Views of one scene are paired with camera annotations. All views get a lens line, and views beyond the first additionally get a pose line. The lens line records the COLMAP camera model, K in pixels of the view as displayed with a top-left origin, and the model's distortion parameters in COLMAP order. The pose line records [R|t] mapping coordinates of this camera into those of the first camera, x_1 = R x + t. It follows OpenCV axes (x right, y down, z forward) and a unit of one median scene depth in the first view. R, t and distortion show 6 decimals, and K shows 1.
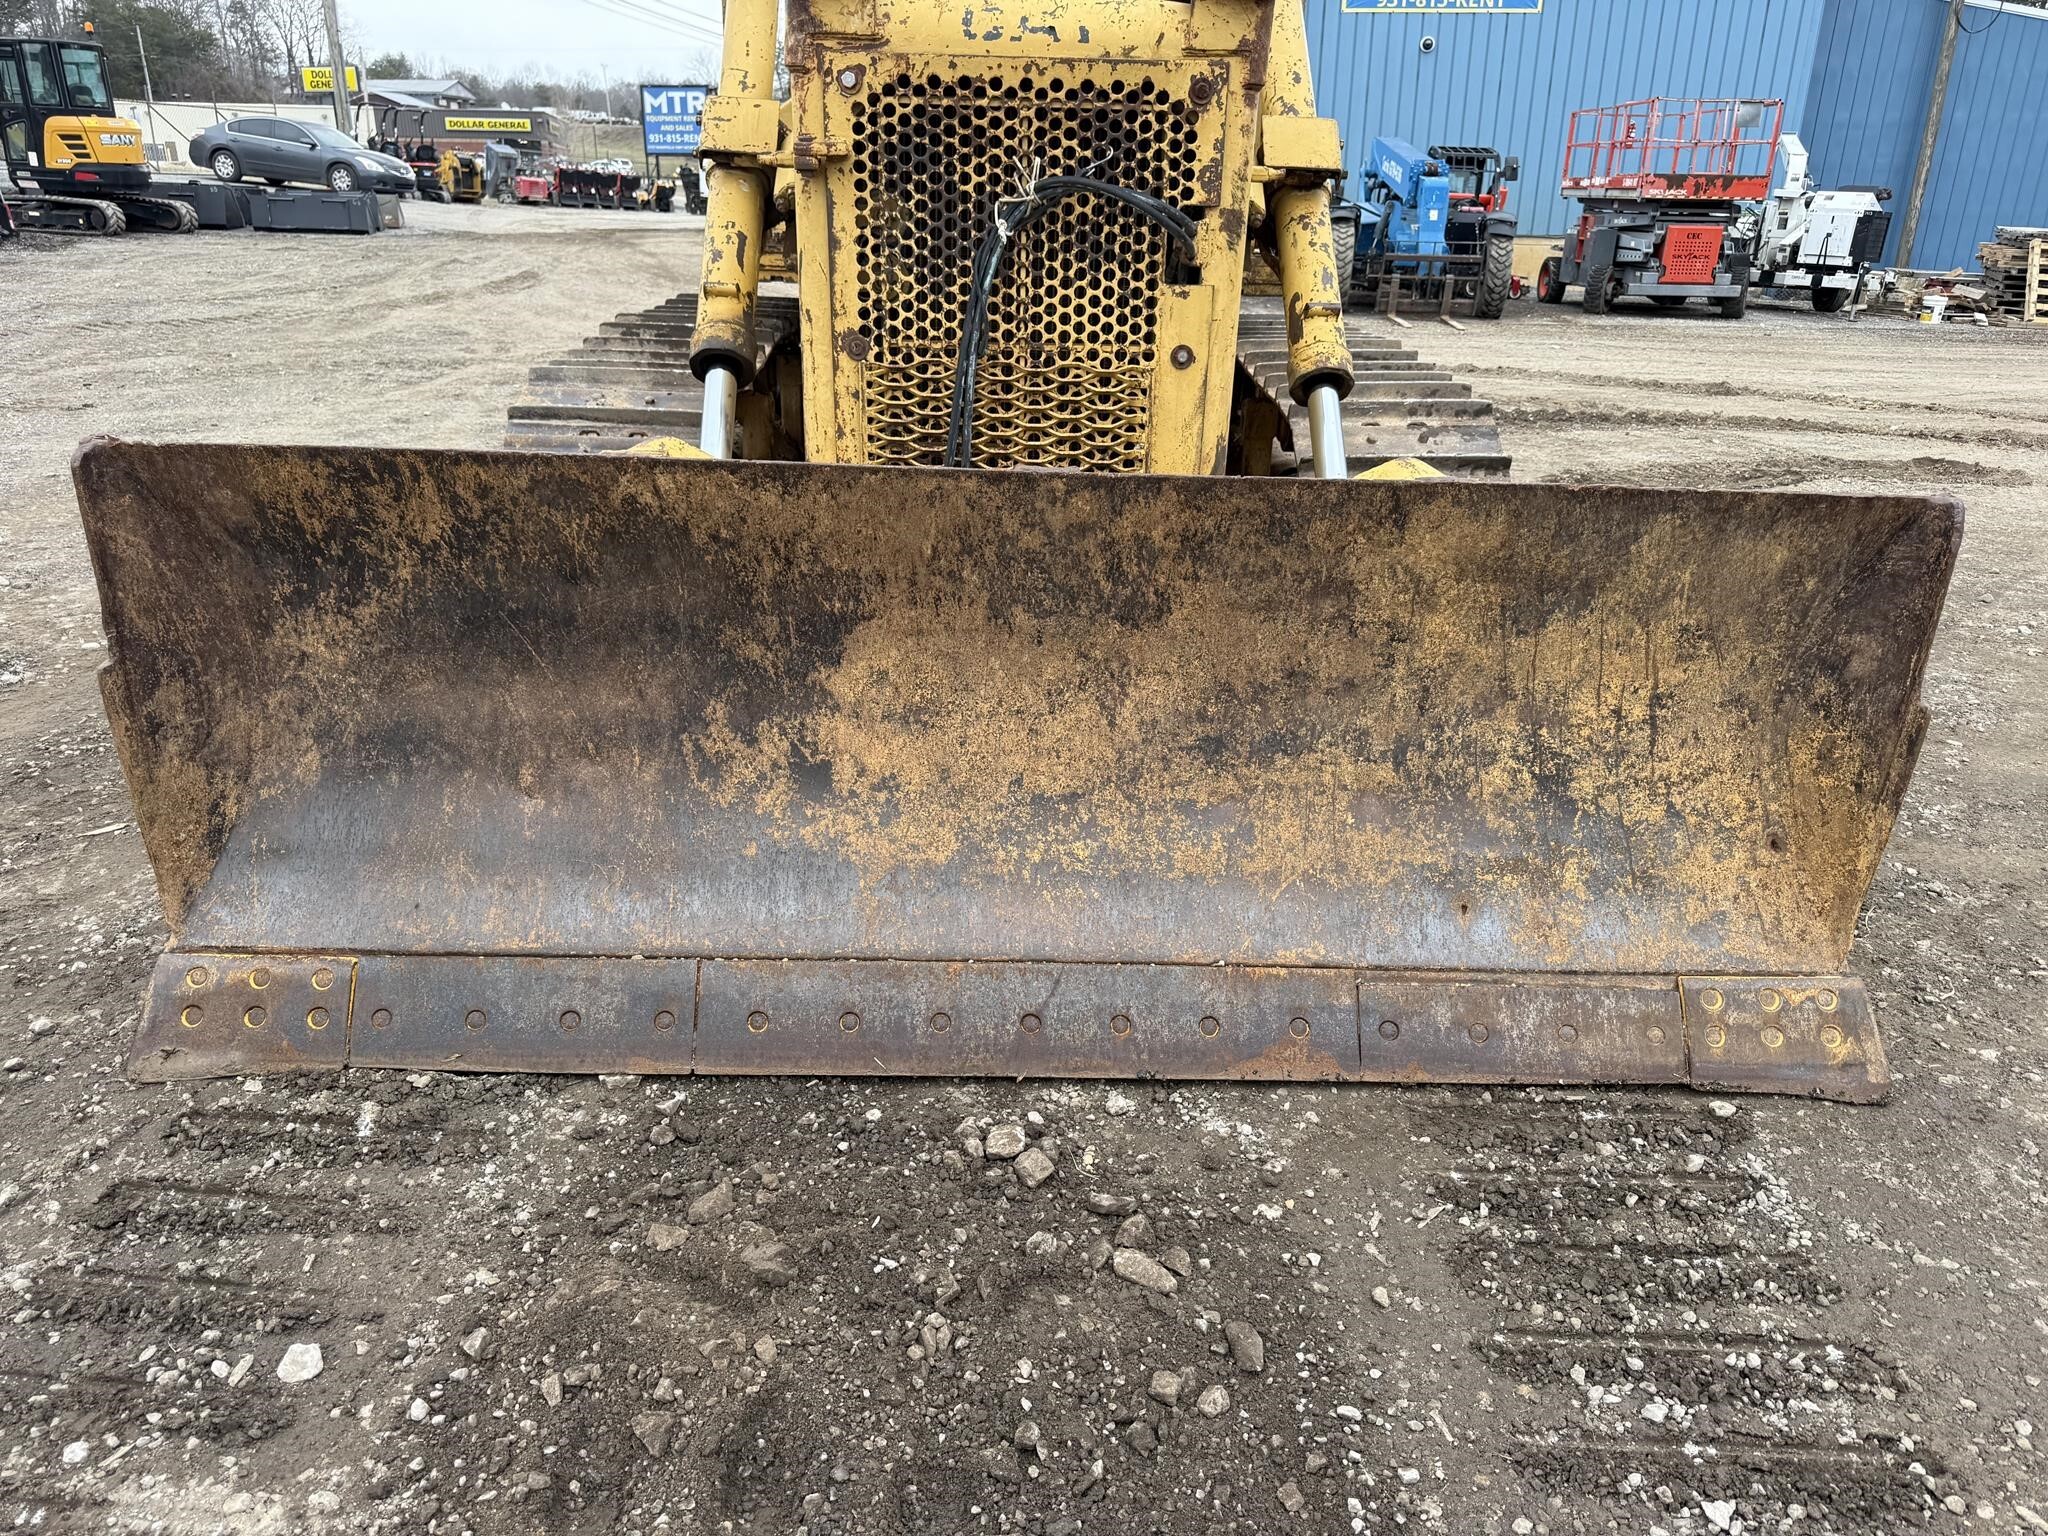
lens RADIAL K [[1462.4, 0, 1024.6], [0, 1462.4, 771.7], [0, 0, 1]] dist [0.030576, -0.030269]
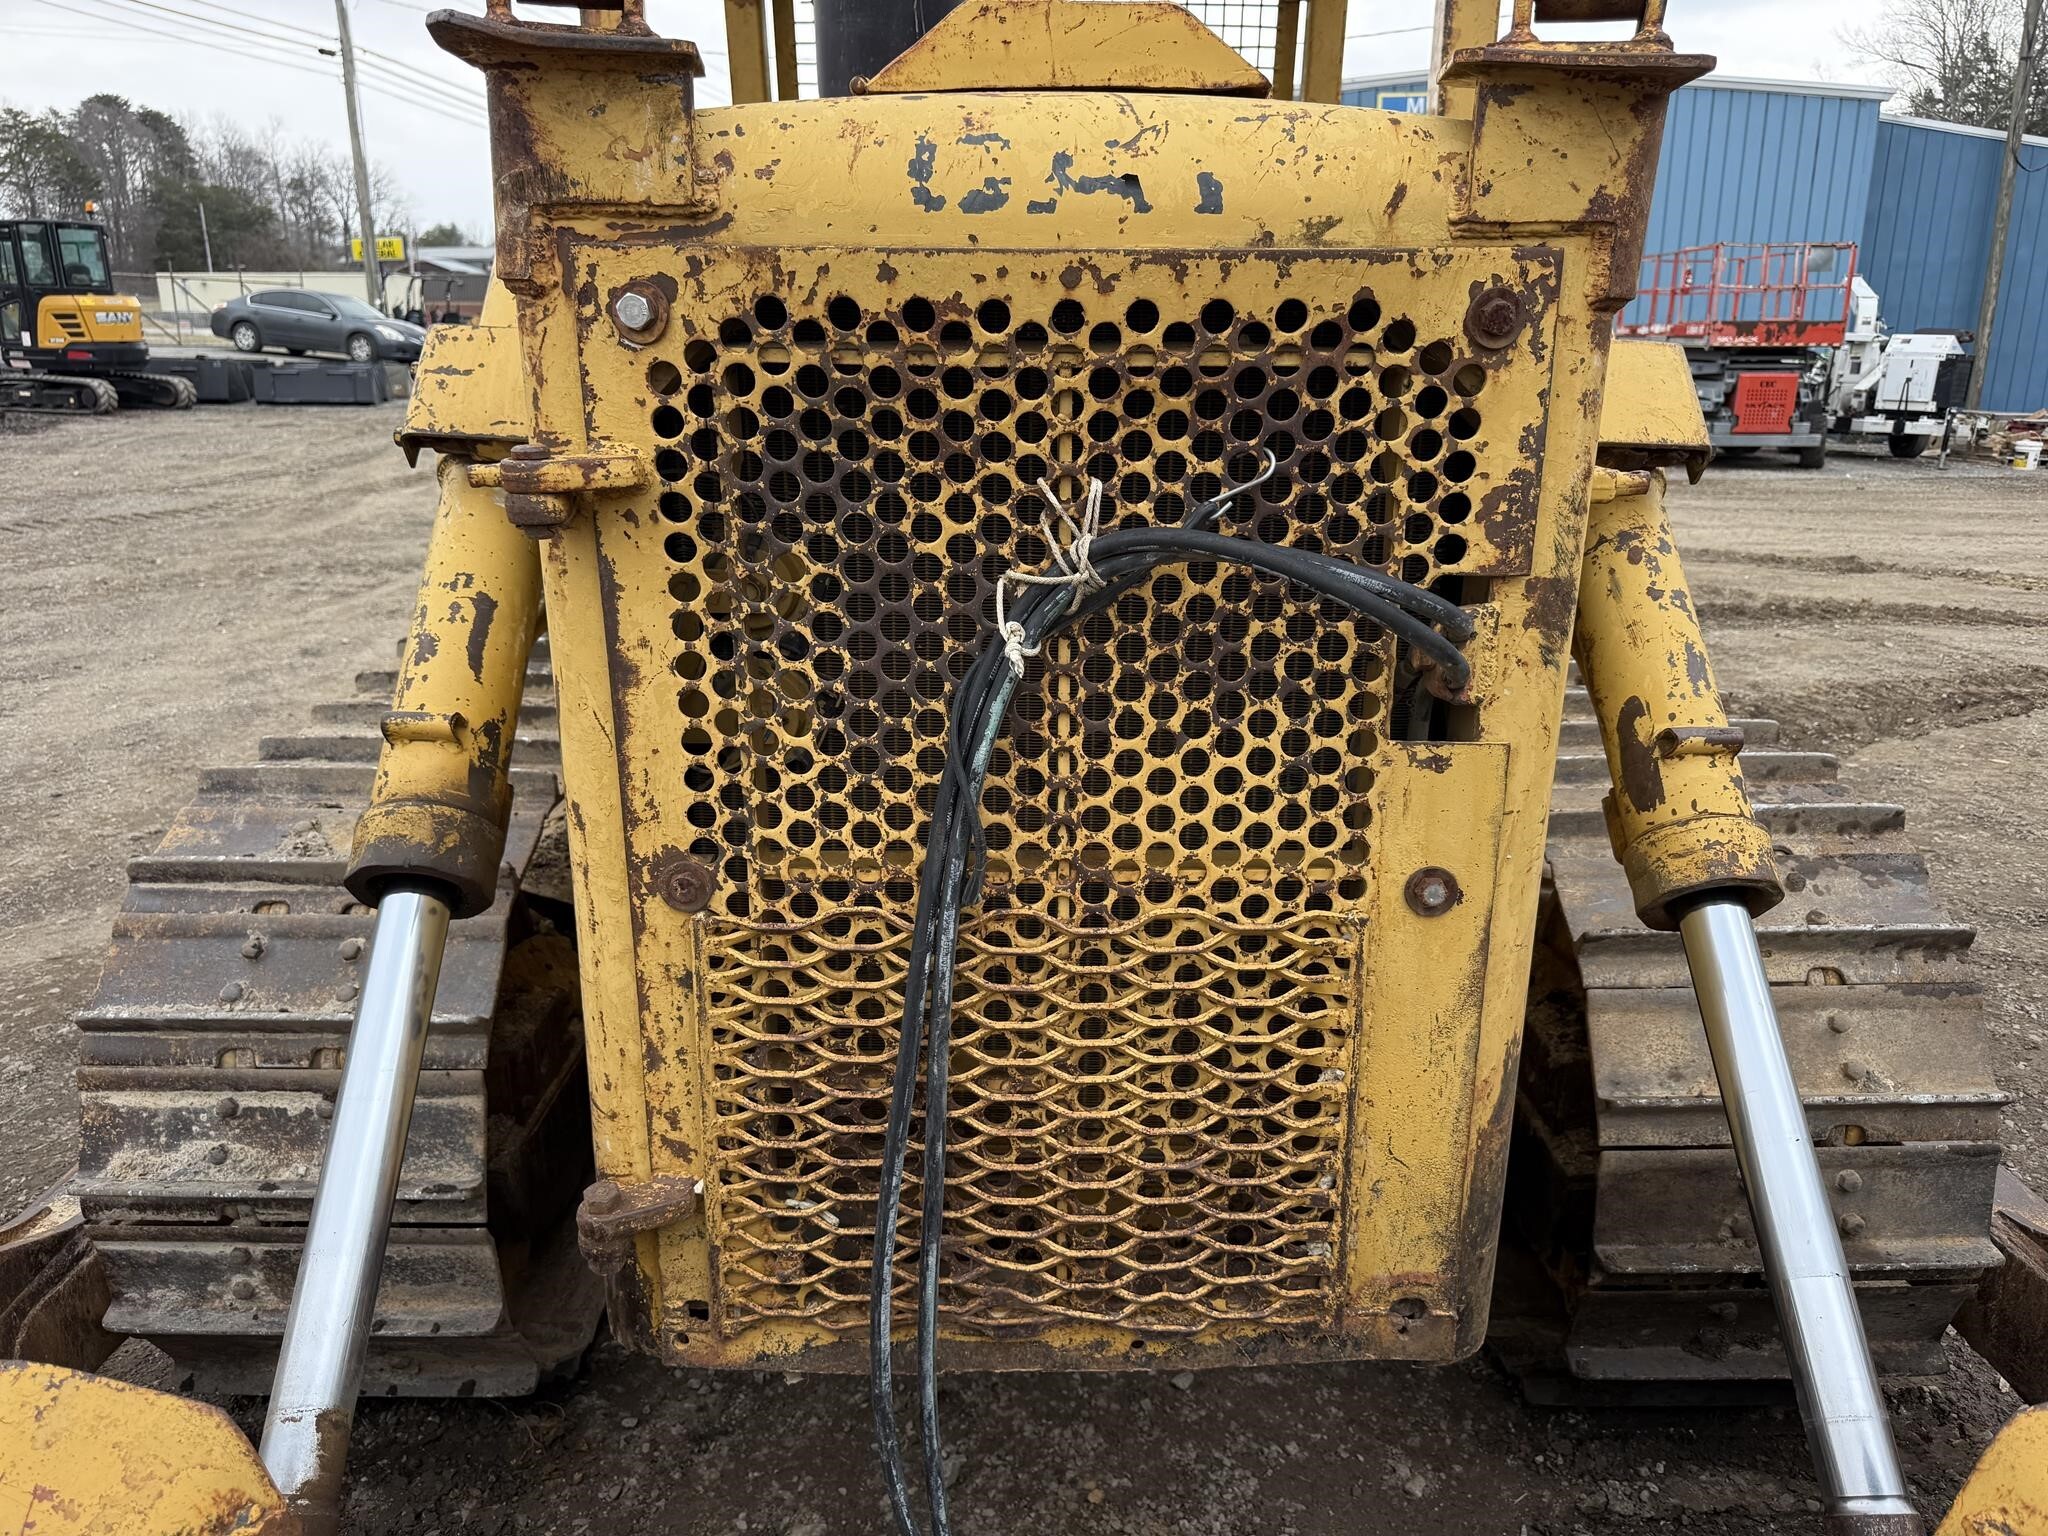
lens RADIAL K [[1483.8, 0, 1024.0], [0, 1483.8, 774.1], [0, 0, 1]] dist [0.041225, -0.048937]
pose [[0.999677, -0.012929, -0.021895, -0.003478], [0.010823, 0.995541, -0.093703, -0.281354], [0.023009, 0.093436, 0.995359, 0.559209]]
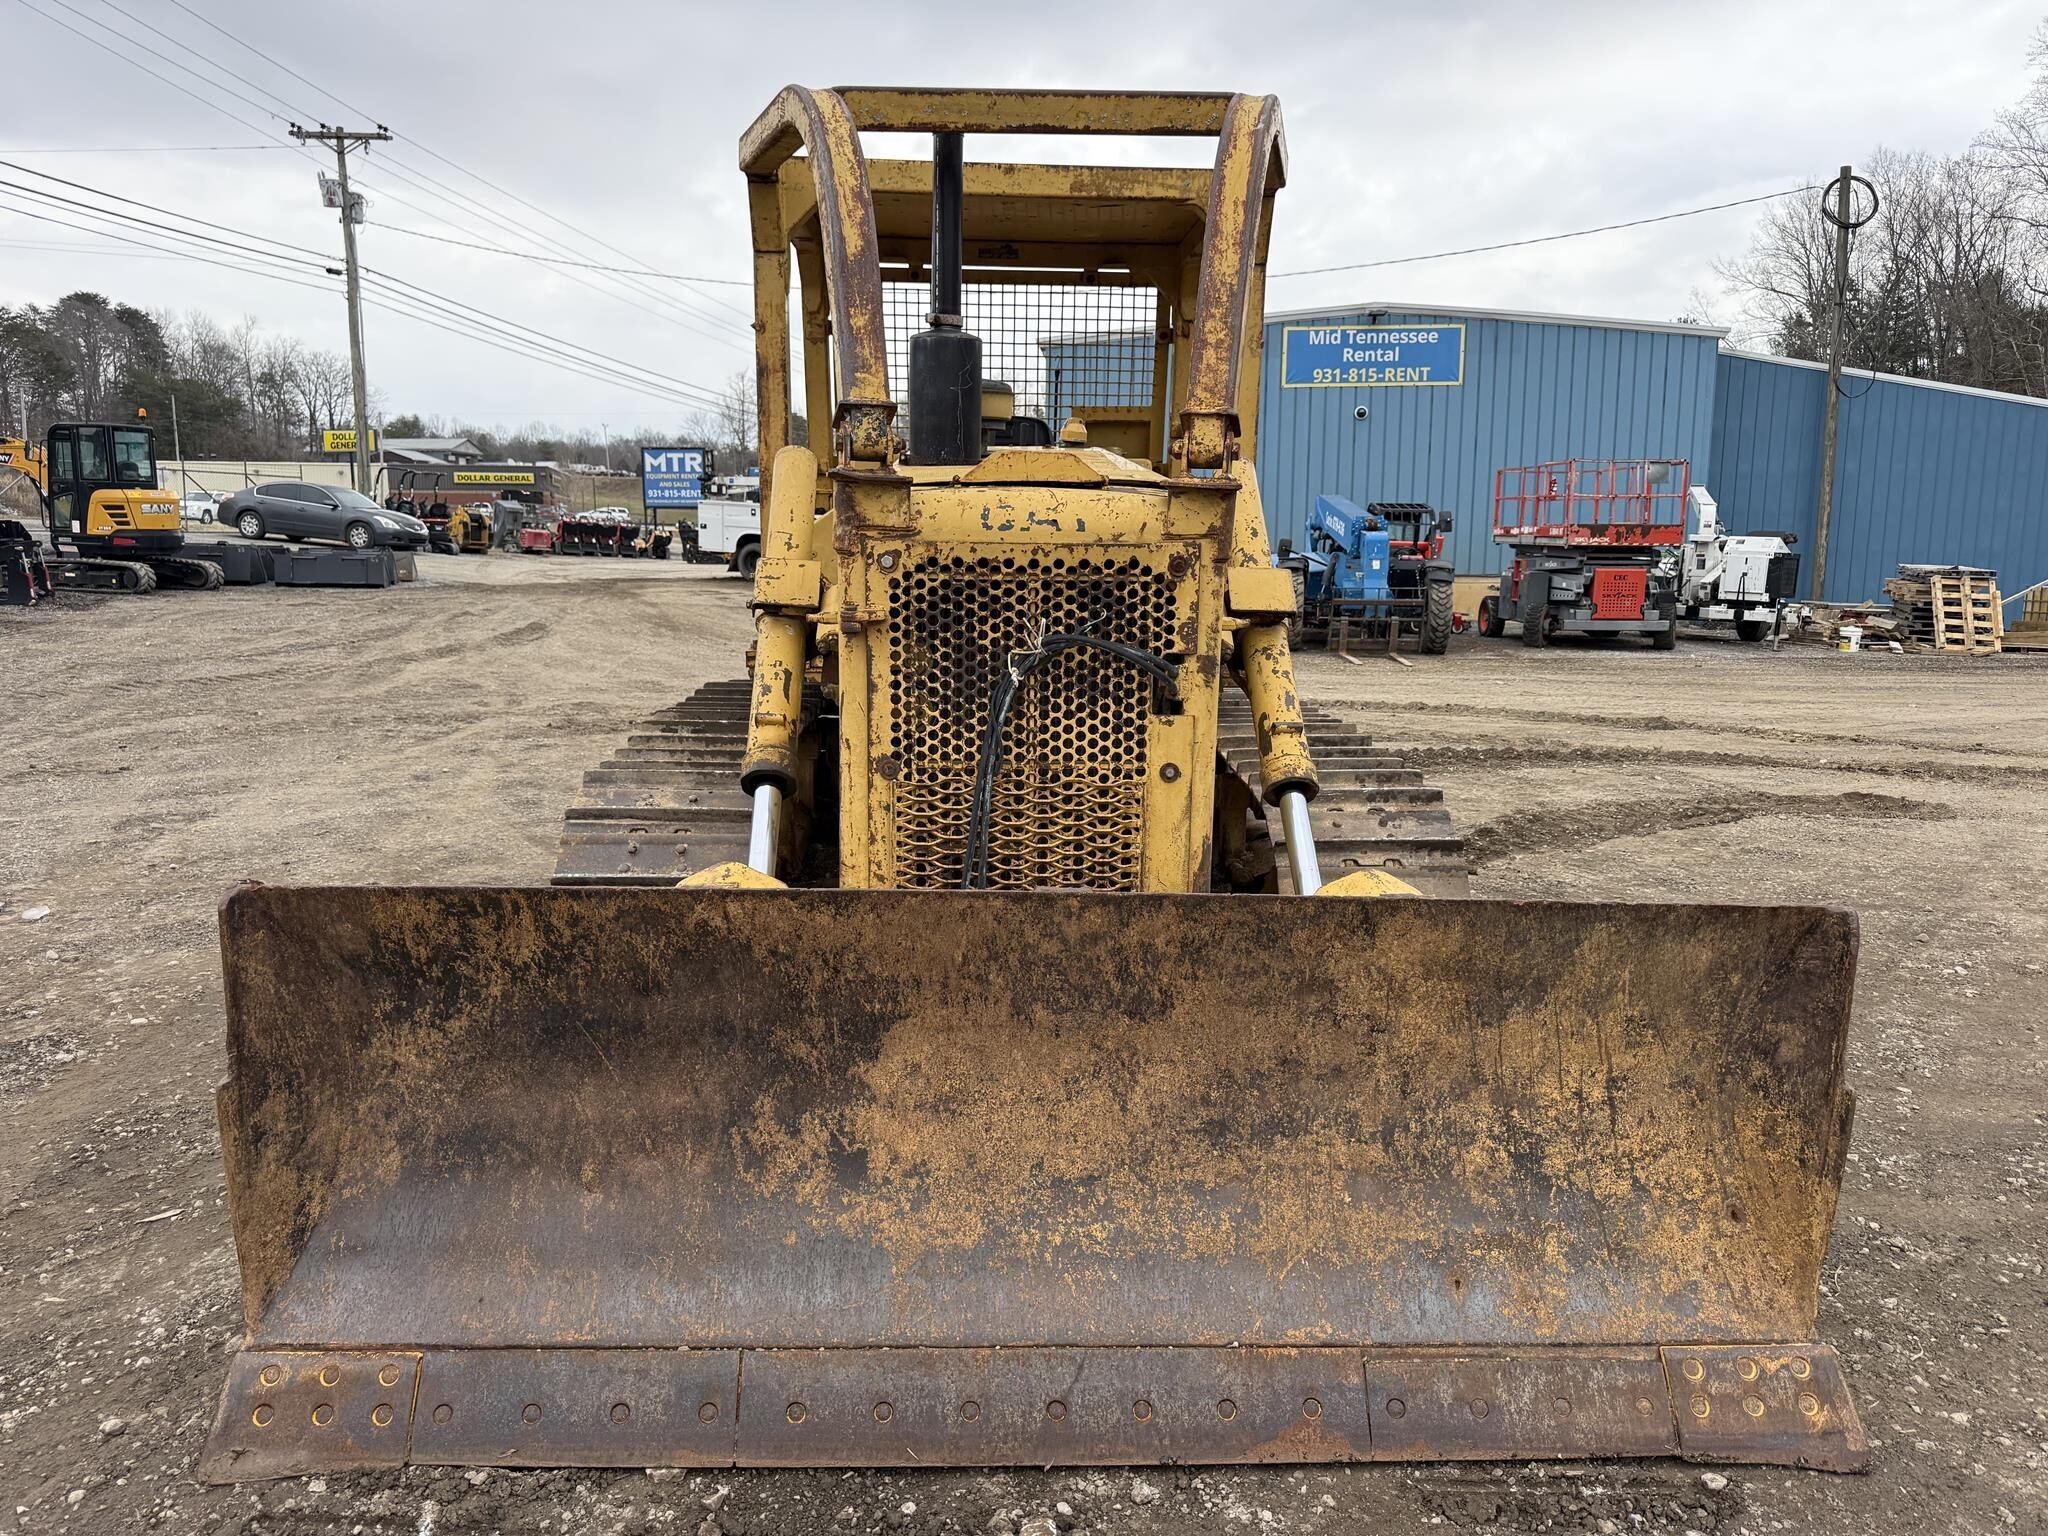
lens RADIAL K [[1460.3, 0, 1019.7], [0, 1460.3, 734.9], [0, 0, 1]] dist [0.034863, -0.037717]
pose [[0.999806, -0.012830, 0.014972, -0.028327], [0.015993, 0.971816, -0.235196, -0.044205], [-0.011533, 0.235390, 0.971833, -0.127226]]
